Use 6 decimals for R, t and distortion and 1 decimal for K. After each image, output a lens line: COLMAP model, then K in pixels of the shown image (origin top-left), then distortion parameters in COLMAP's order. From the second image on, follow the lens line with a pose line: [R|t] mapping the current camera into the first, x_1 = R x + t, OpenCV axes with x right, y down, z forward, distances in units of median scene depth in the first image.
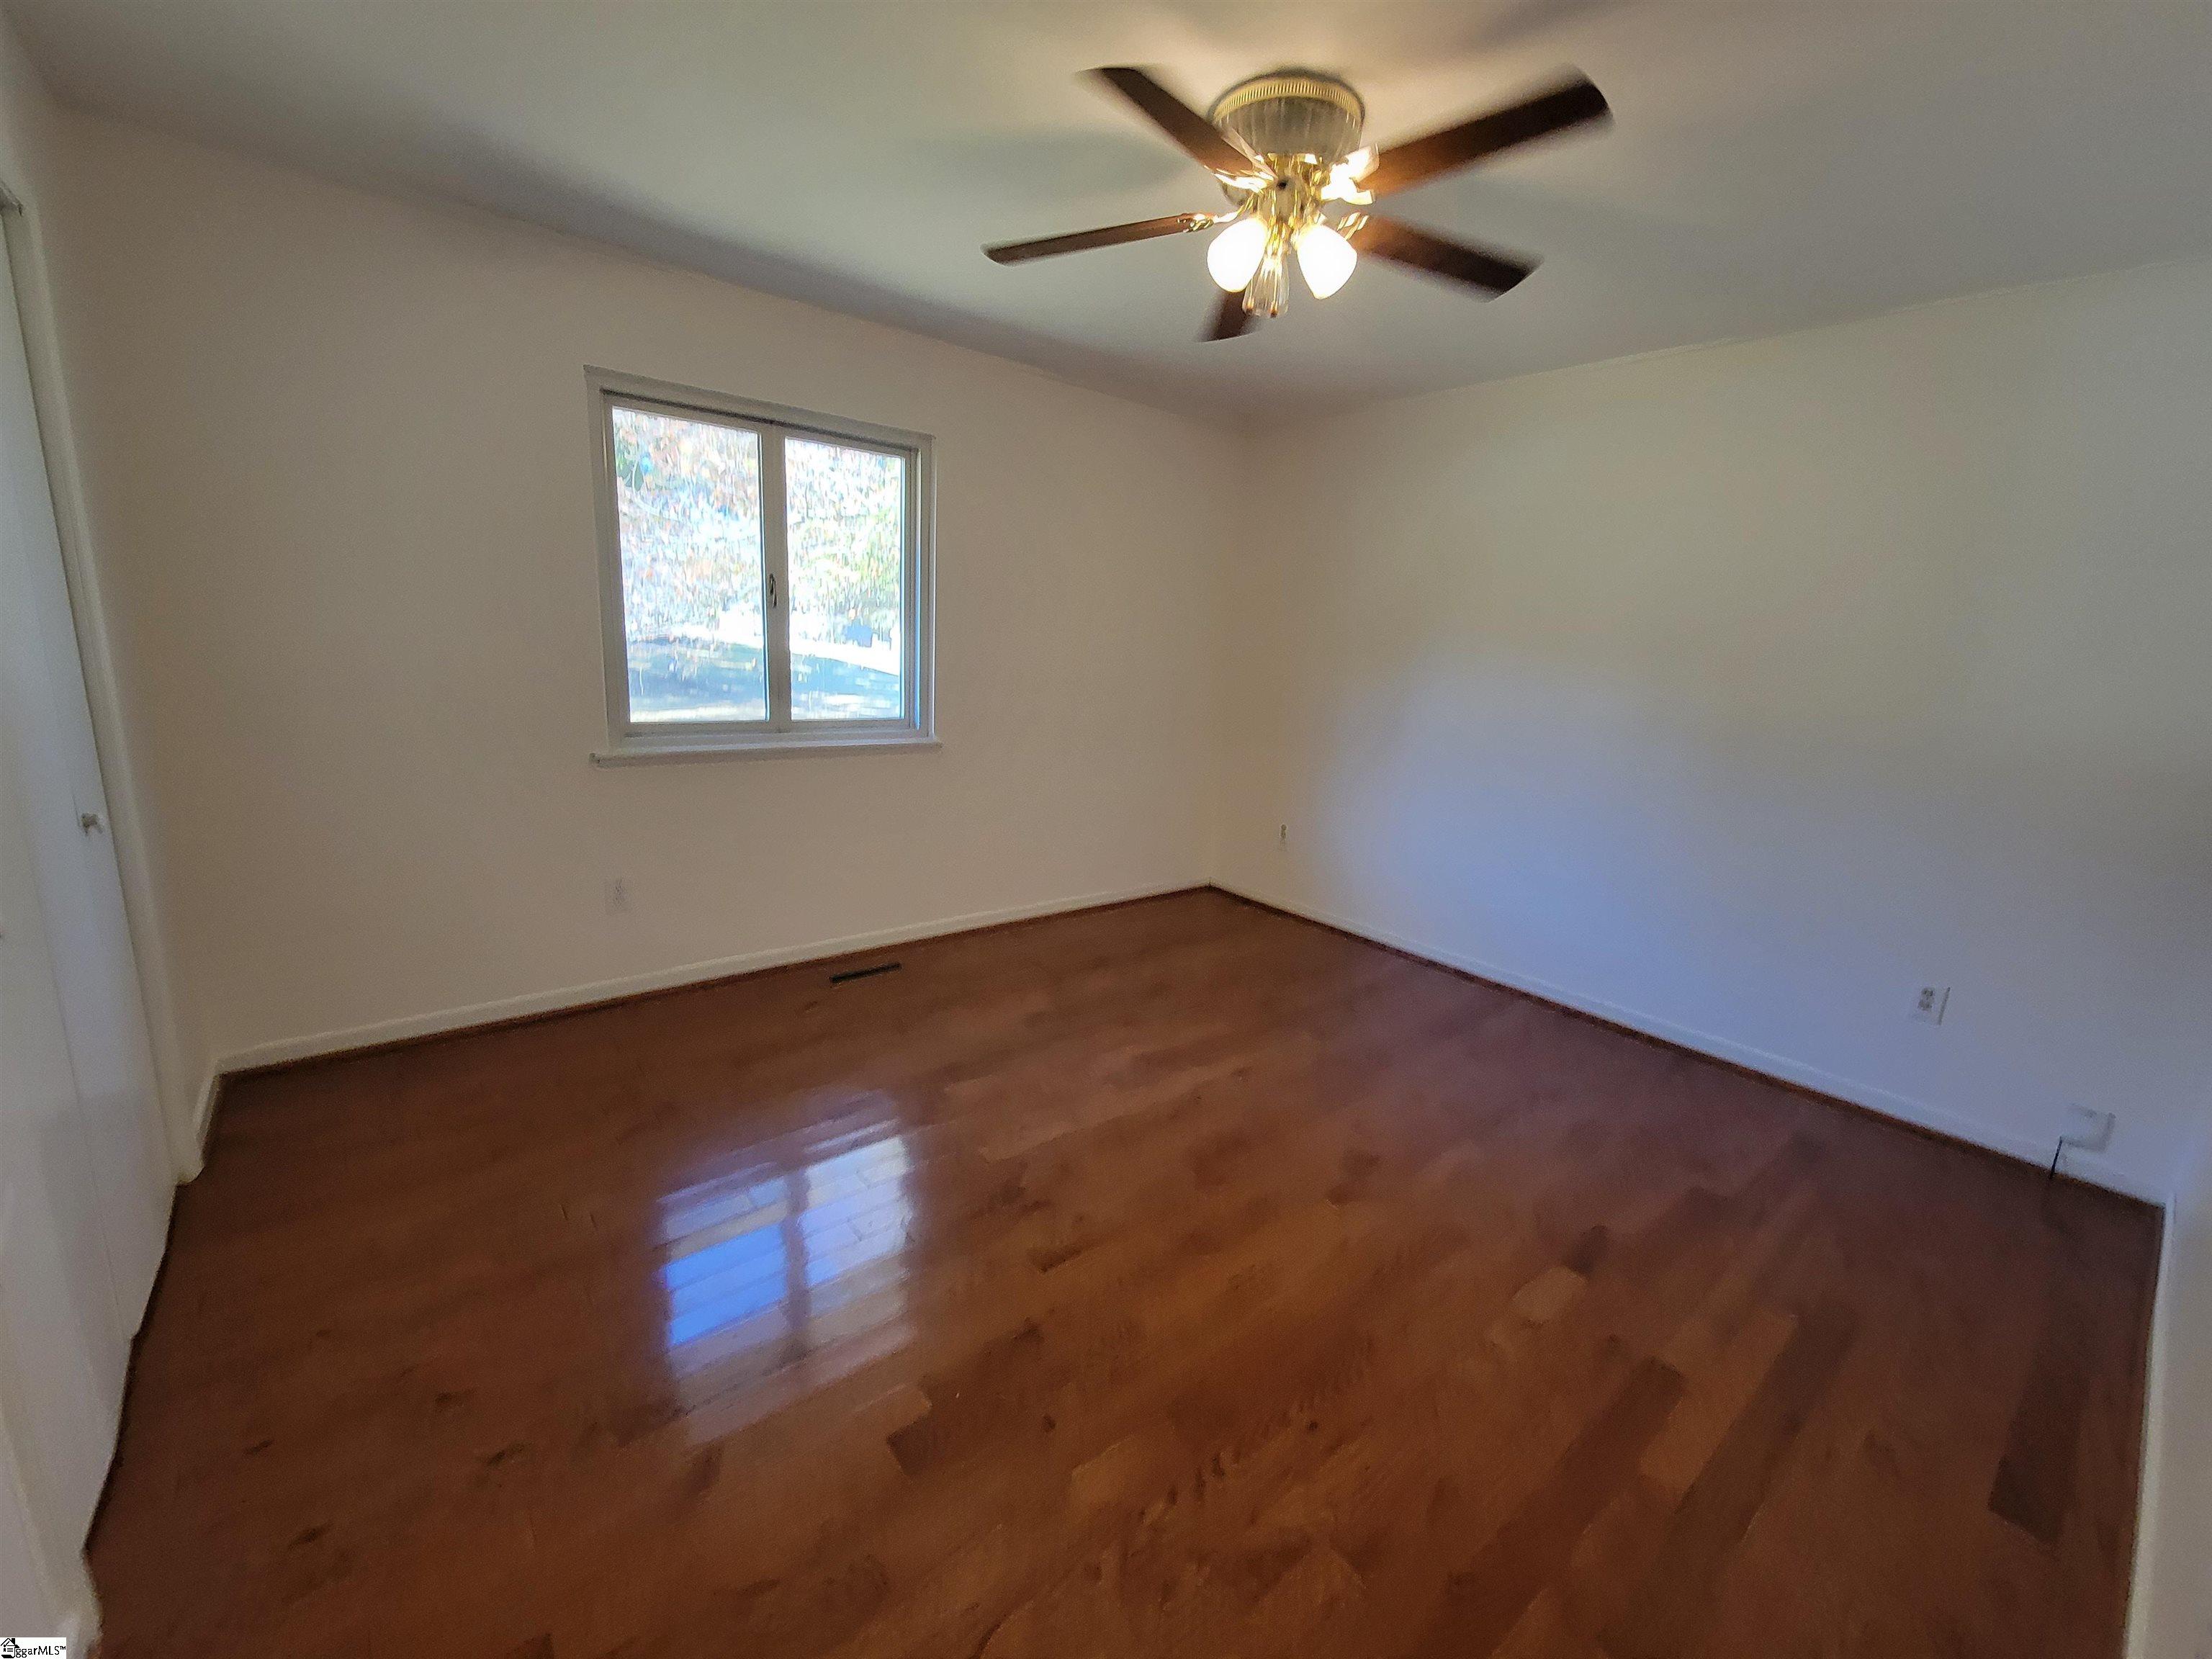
lens RADIAL K [[901.9, 0, 1145.3], [0, 901.9, 820.7], [0, 0, 1]] dist [-0.000097, -0.000128]
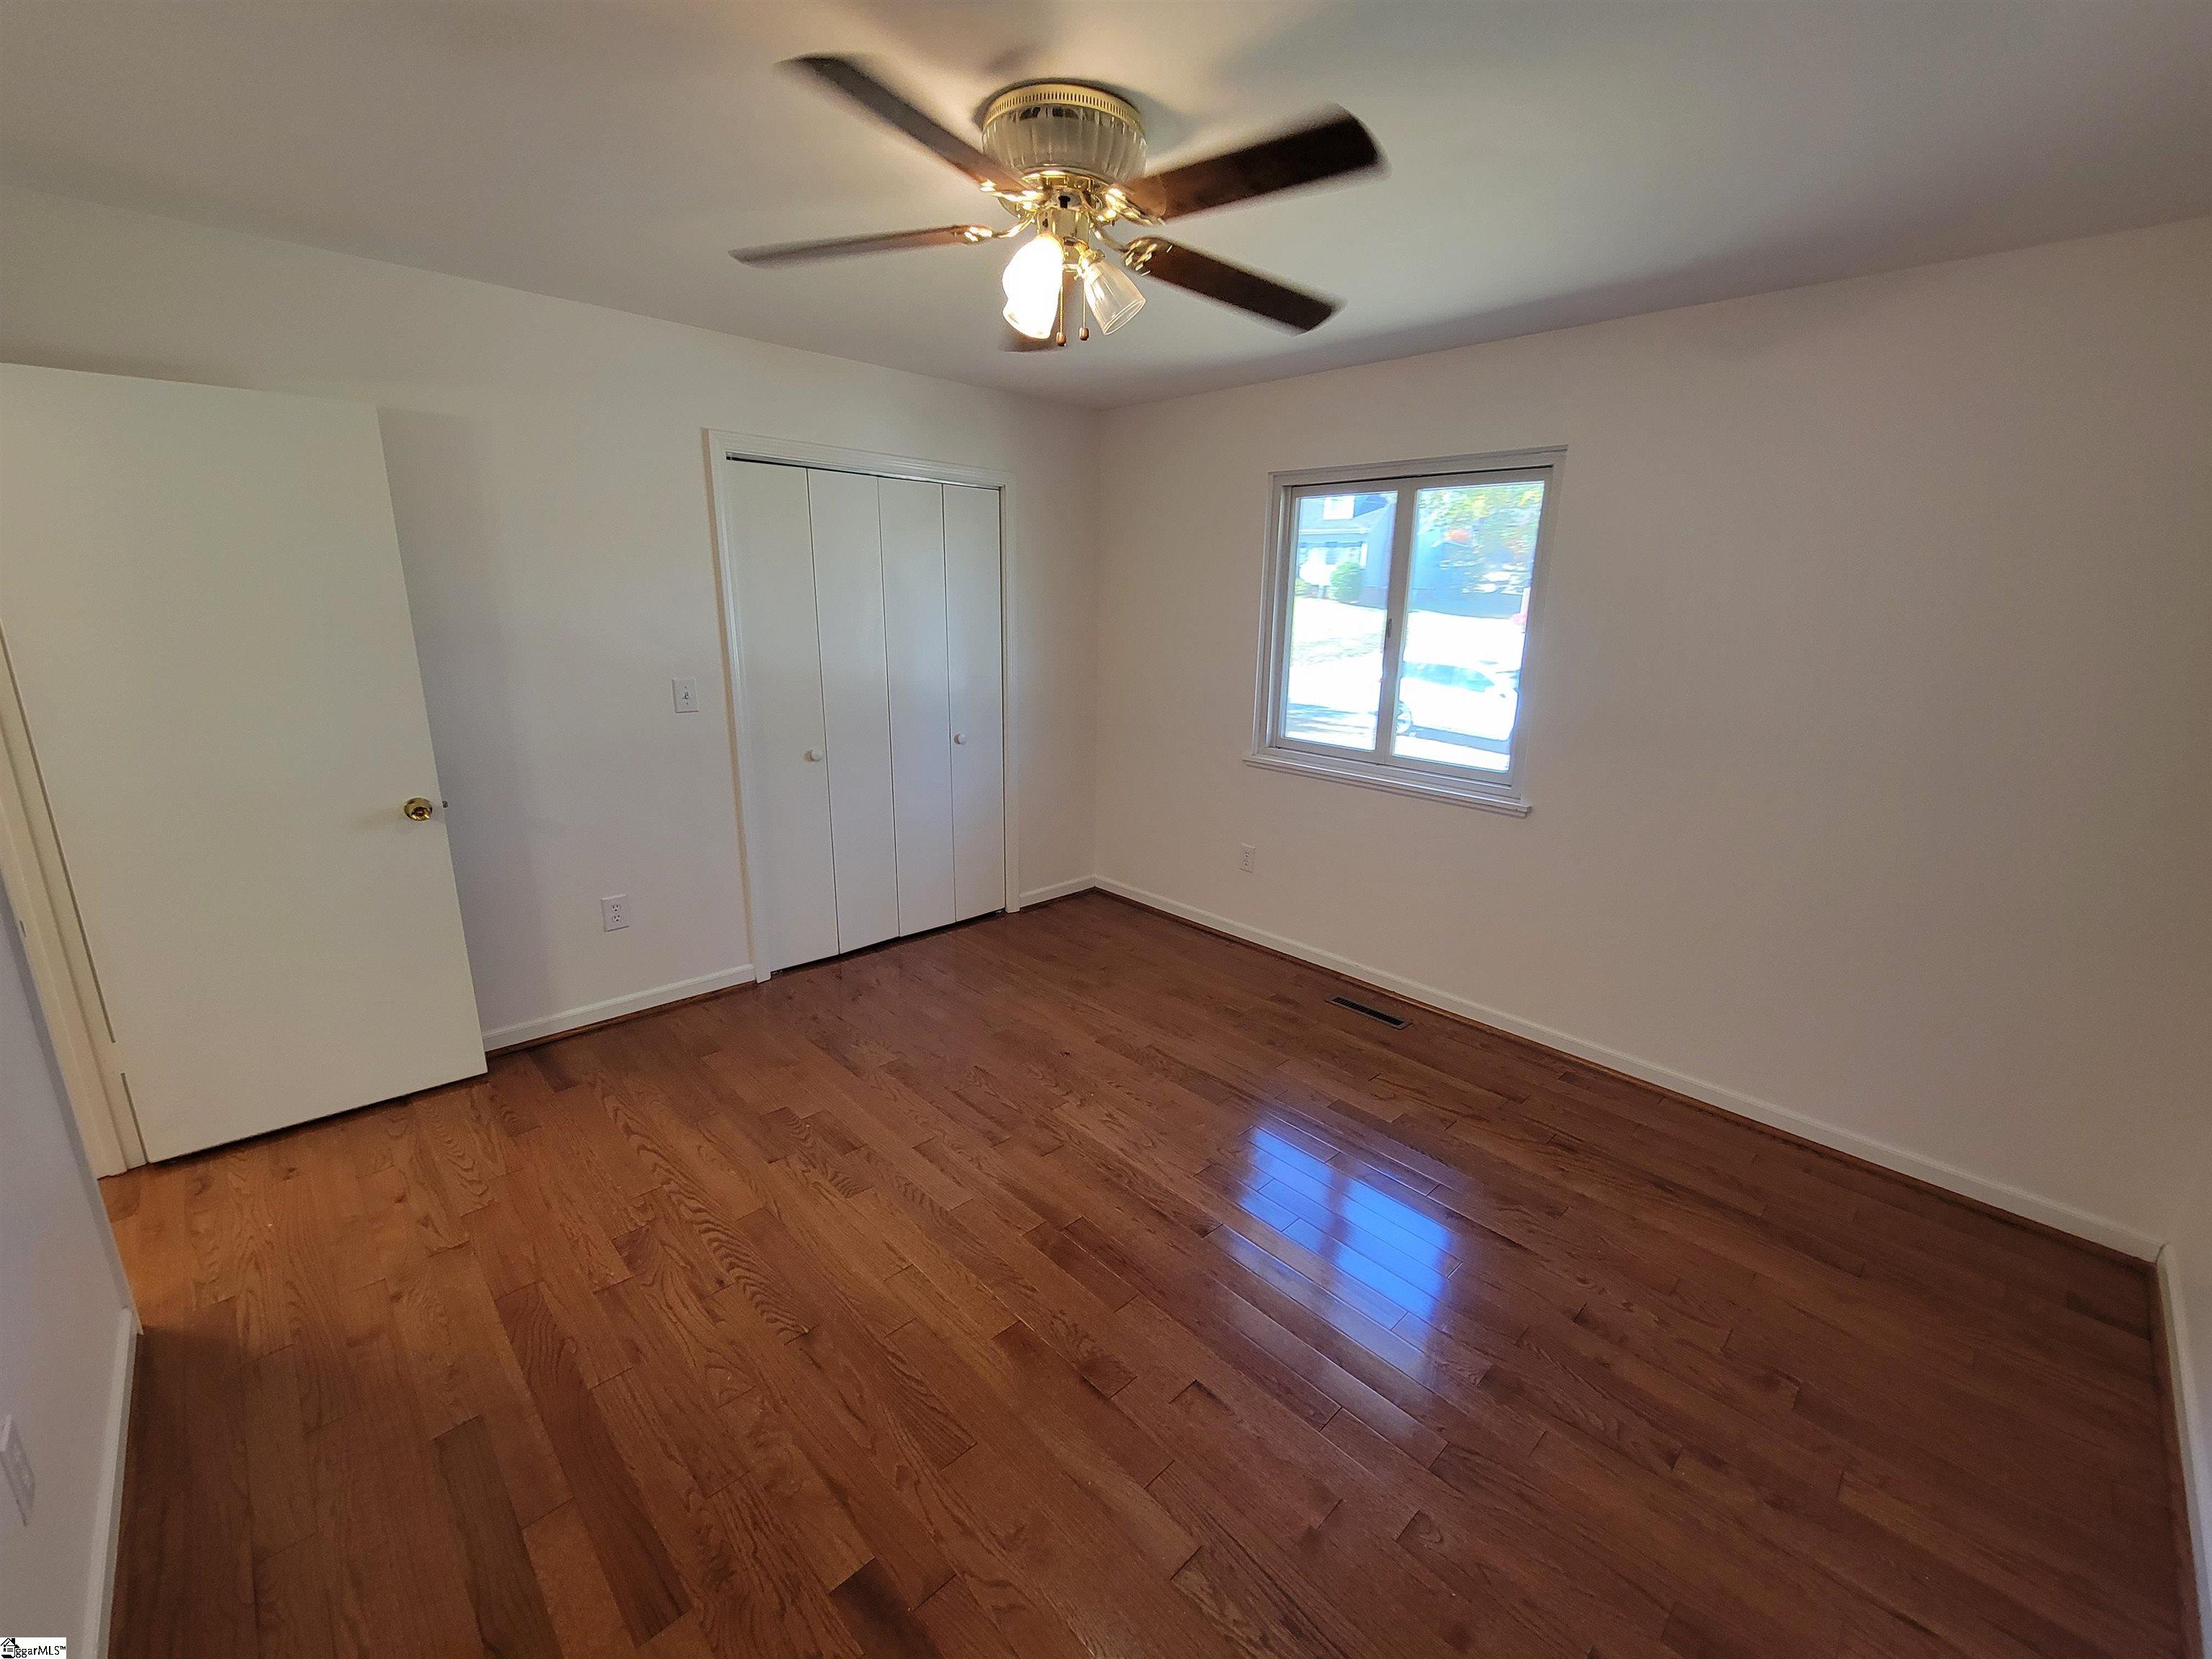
lens RADIAL K [[901.9, 0, 1099.2], [0, 901.9, 821.5], [0, 0, 1]] dist [-0.000097, -0.000128]
pose [[0.063139, 0.187313, -0.980269, 0.662251], [-0.224689, 0.959680, 0.168906, -0.147641], [0.972383, 0.209591, 0.102680, 0.608526]]
